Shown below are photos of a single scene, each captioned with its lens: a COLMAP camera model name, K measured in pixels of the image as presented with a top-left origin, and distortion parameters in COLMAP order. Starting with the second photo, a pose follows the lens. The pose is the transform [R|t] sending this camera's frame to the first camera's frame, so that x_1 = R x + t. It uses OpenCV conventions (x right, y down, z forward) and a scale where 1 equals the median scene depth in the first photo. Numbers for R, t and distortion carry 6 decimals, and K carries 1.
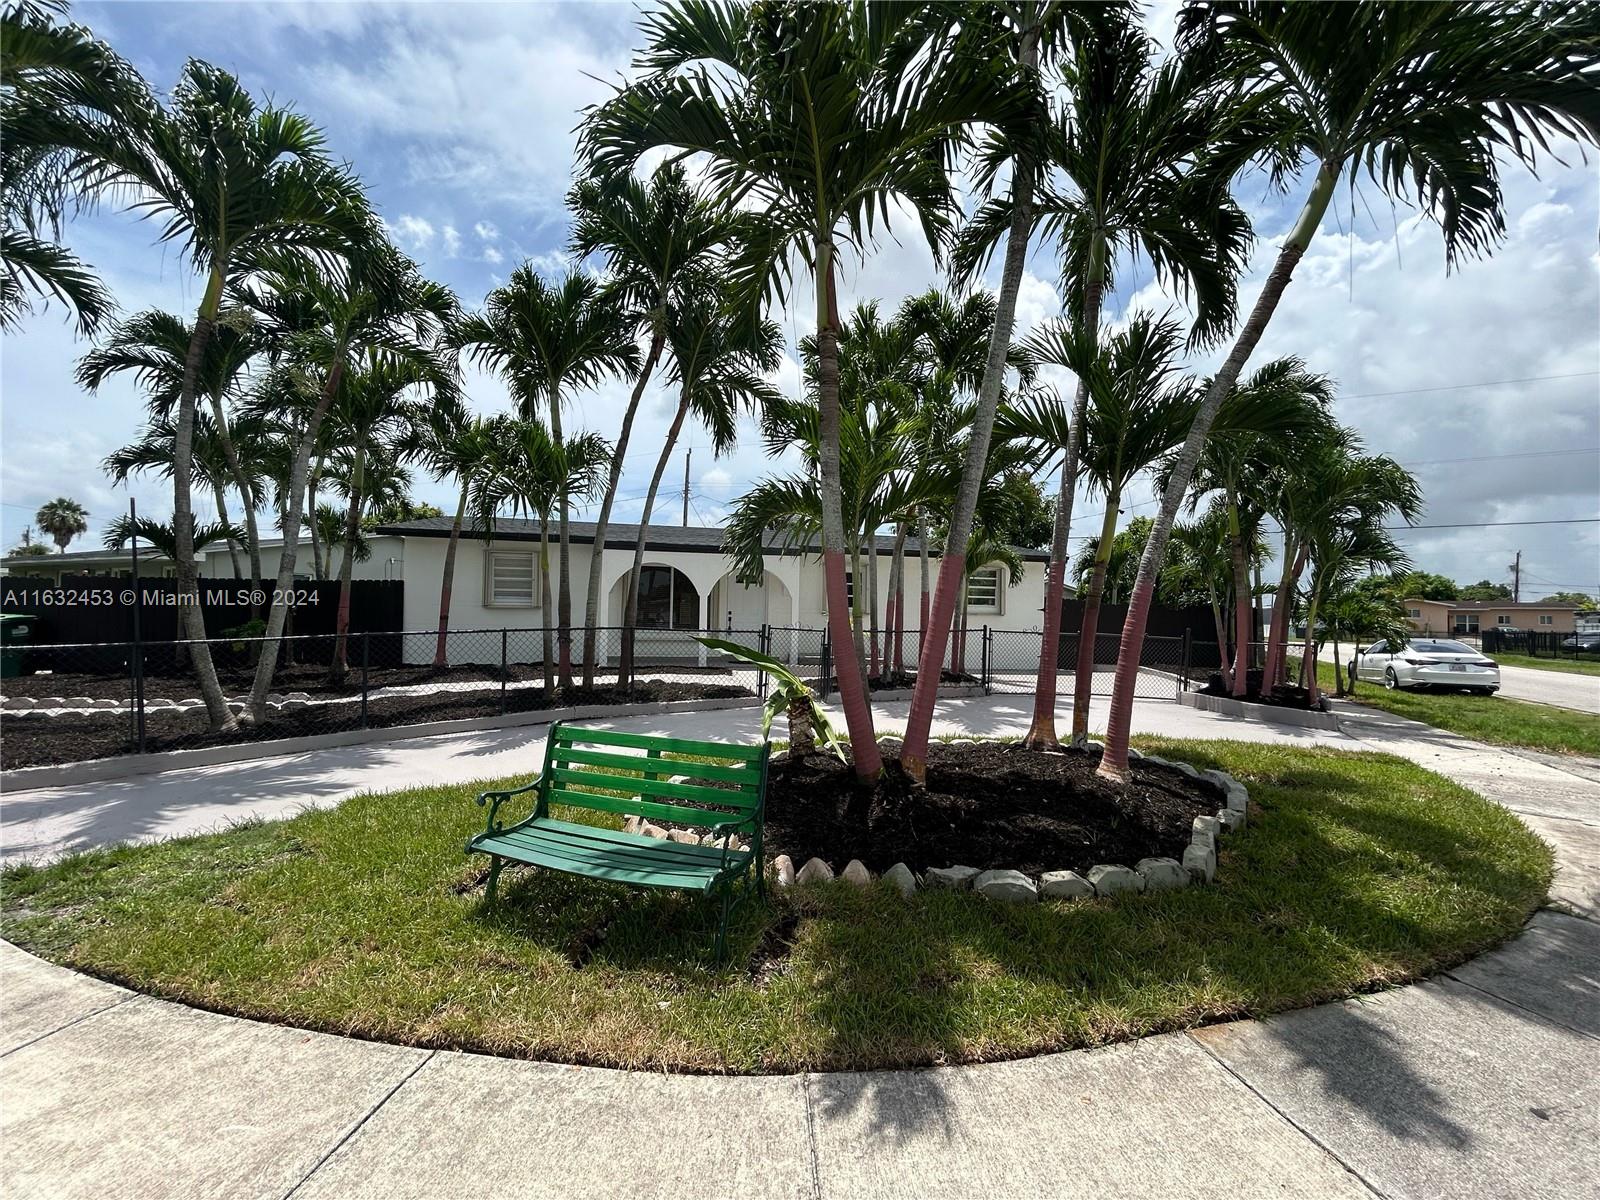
lens RADIAL K [[648.6, 0, 804.5], [0, 648.6, 603.8], [0, 0, 1]] dist [0.002316, -0.000132]
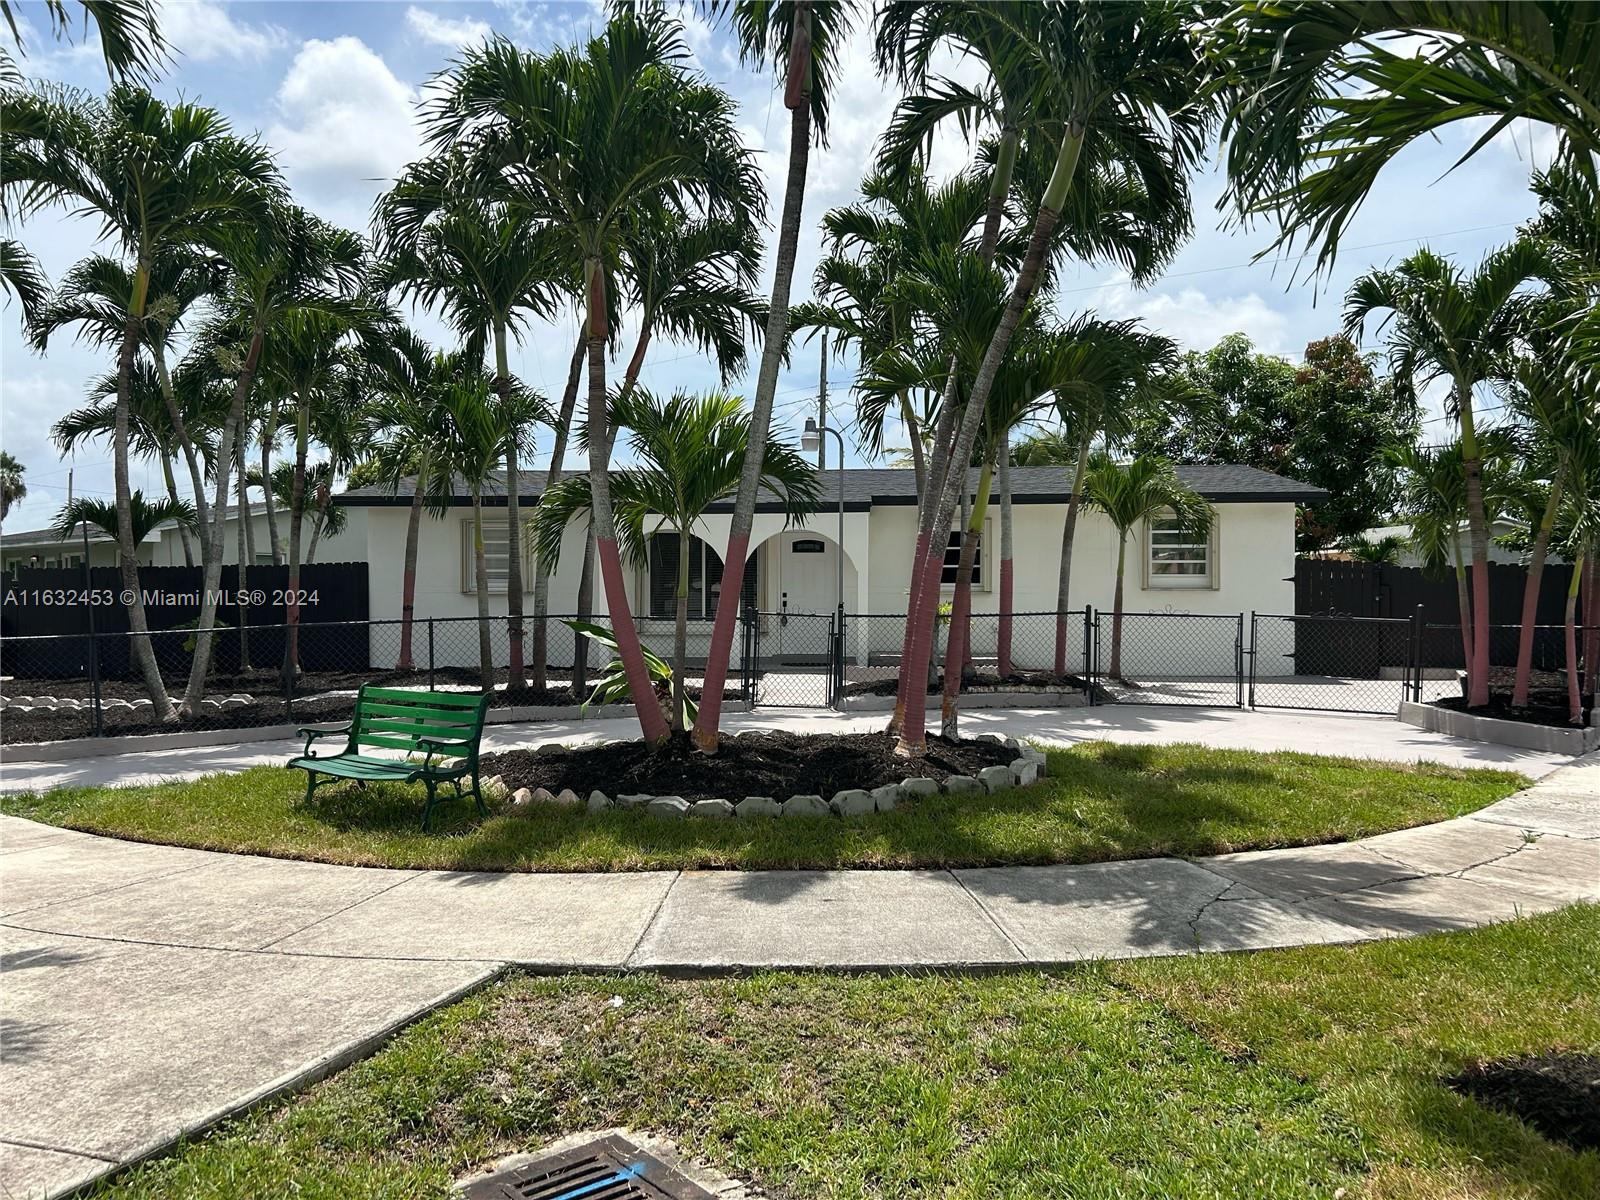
lens RADIAL K [[1199.0, 0, 808.0], [0, 1199.0, 600.1], [0, 0, 1]] dist [0.051775, -0.047248]
pose [[0.965208, -0.019395, -0.260764, 0.361046], [0.024124, 0.999597, 0.014948, 0.001515], [0.260369, -0.020719, 0.965287, -0.354273]]
